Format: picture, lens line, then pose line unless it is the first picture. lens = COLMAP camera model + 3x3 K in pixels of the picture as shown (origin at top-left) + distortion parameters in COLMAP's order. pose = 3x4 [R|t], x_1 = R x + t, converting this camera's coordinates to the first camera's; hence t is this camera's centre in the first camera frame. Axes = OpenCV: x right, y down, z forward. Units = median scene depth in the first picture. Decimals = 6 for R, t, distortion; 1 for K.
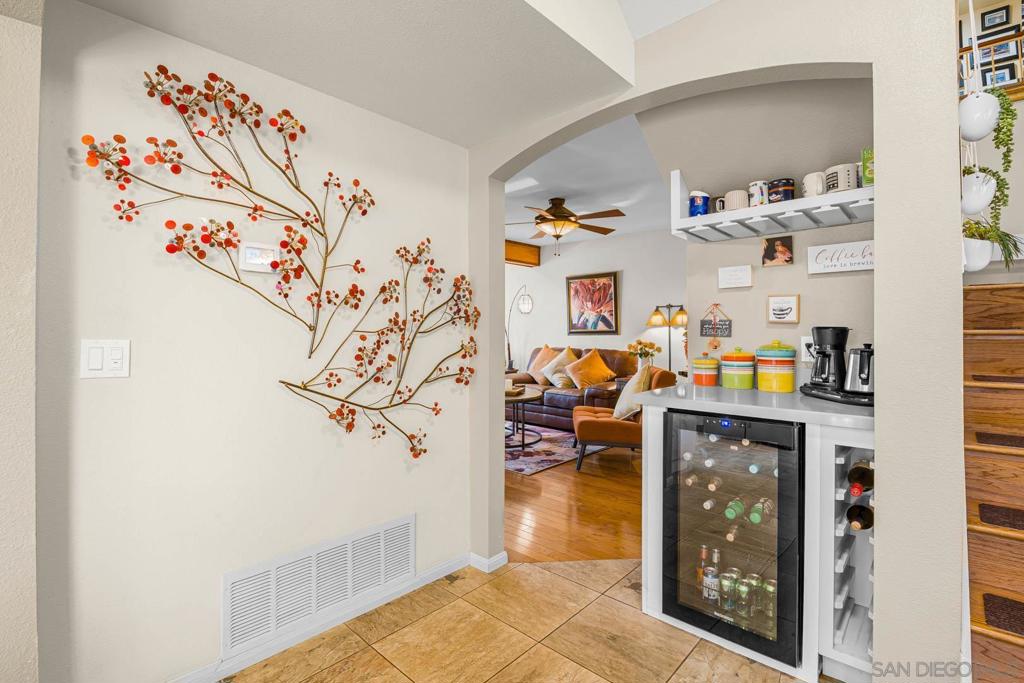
lens RADIAL K [[451.6, 0, 511.5], [0, 451.6, 334.8], [0, 0, 1]] dist [0.005149, -0.002239]
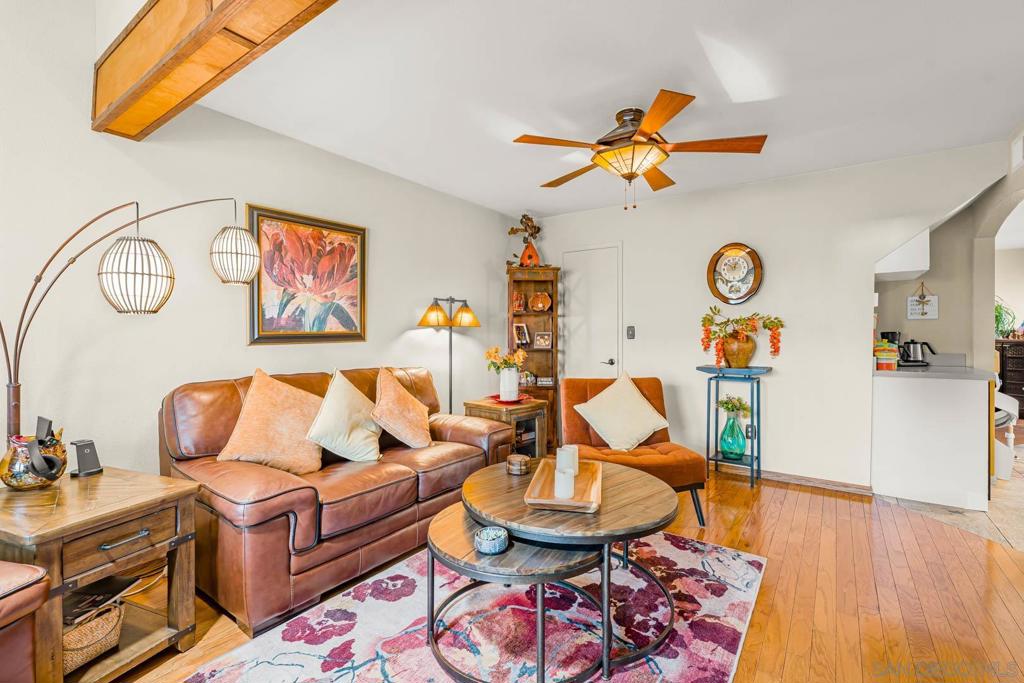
lens RADIAL K [[451.6, 0, 516.4], [0, 451.6, 338.2], [0, 0, 1]] dist [0.005149, -0.002239]
pose [[-0.098570, -0.008560, 0.995093, -0.336893], [0.012585, 0.999872, 0.009847, -0.006550], [-0.995050, 0.013494, -0.098450, 0.846724]]
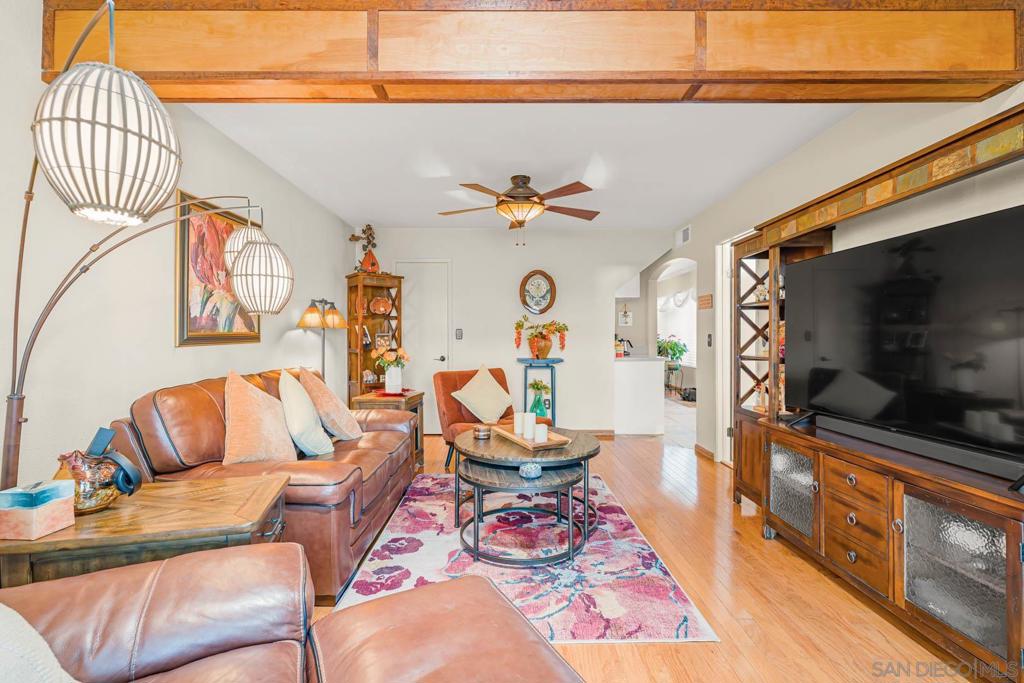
lens RADIAL K [[451.6, 0, 498.2], [0, 451.6, 339.8], [0, 0, 1]] dist [0.005149, -0.002239]
pose [[-0.652620, -0.004096, 0.757674, -0.355743], [0.011202, 0.999824, 0.015054, -0.007560], [-0.757602, 0.018313, -0.652460, 1.111723]]
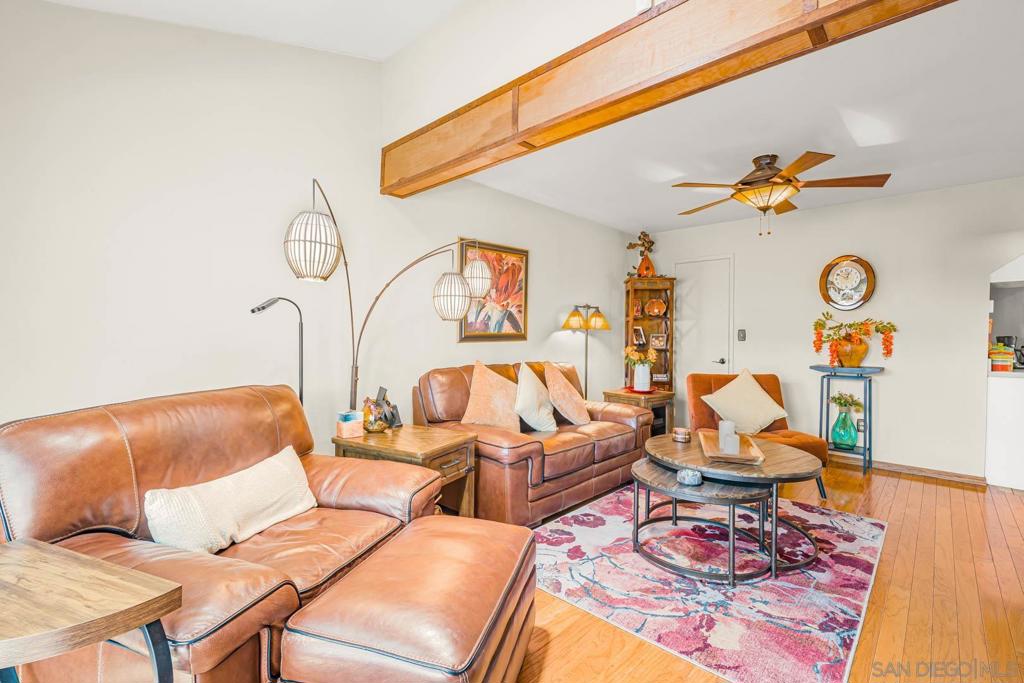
lens RADIAL K [[451.6, 0, 513.7], [0, 451.6, 338.3], [0, 0, 1]] dist [0.005149, -0.002239]
pose [[0.041452, -0.006121, 0.999122, -0.460945], [0.005102, 0.999969, 0.005914, -0.007318], [-0.999127, 0.004852, 0.041482, 0.967510]]
